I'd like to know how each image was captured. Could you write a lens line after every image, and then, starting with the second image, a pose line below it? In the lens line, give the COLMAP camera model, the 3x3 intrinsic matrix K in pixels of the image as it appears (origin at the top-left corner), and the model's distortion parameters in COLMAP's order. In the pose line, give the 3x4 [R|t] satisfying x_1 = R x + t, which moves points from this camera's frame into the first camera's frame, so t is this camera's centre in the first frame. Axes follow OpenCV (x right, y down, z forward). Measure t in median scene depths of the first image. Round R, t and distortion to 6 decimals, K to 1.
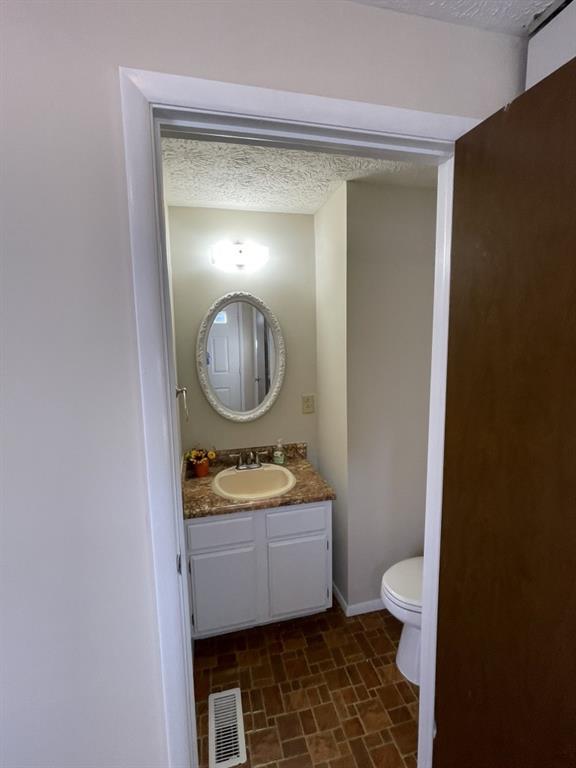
lens RADIAL K [[354.2, 0, 289.6], [0, 354.2, 379.3], [0, 0, 1]] dist [0.000347, 0.000606]
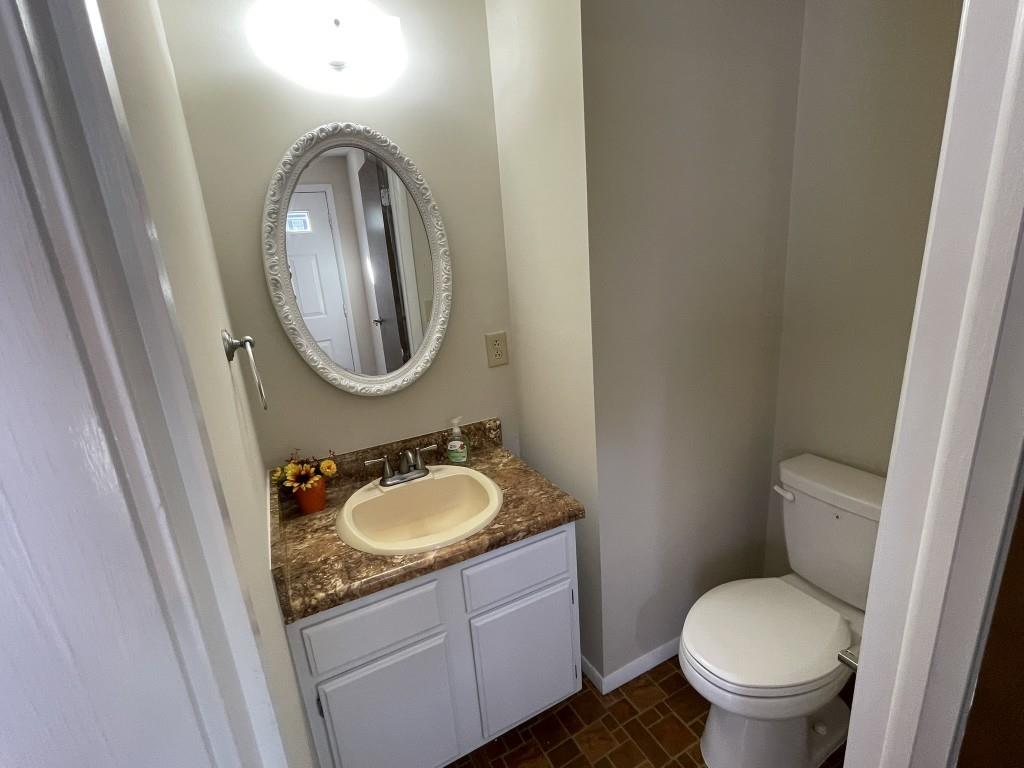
lens RADIAL K [[472.3, 0, 512.0], [0, 472.3, 384.0], [0, 0, 1]] dist [0.000347, 0.000606]
pose [[0.973589, -0.109594, 0.200285, -0.087821], [0.082477, 0.986842, 0.139070, 0.025370], [-0.212891, -0.118878, 0.969817, 0.307038]]
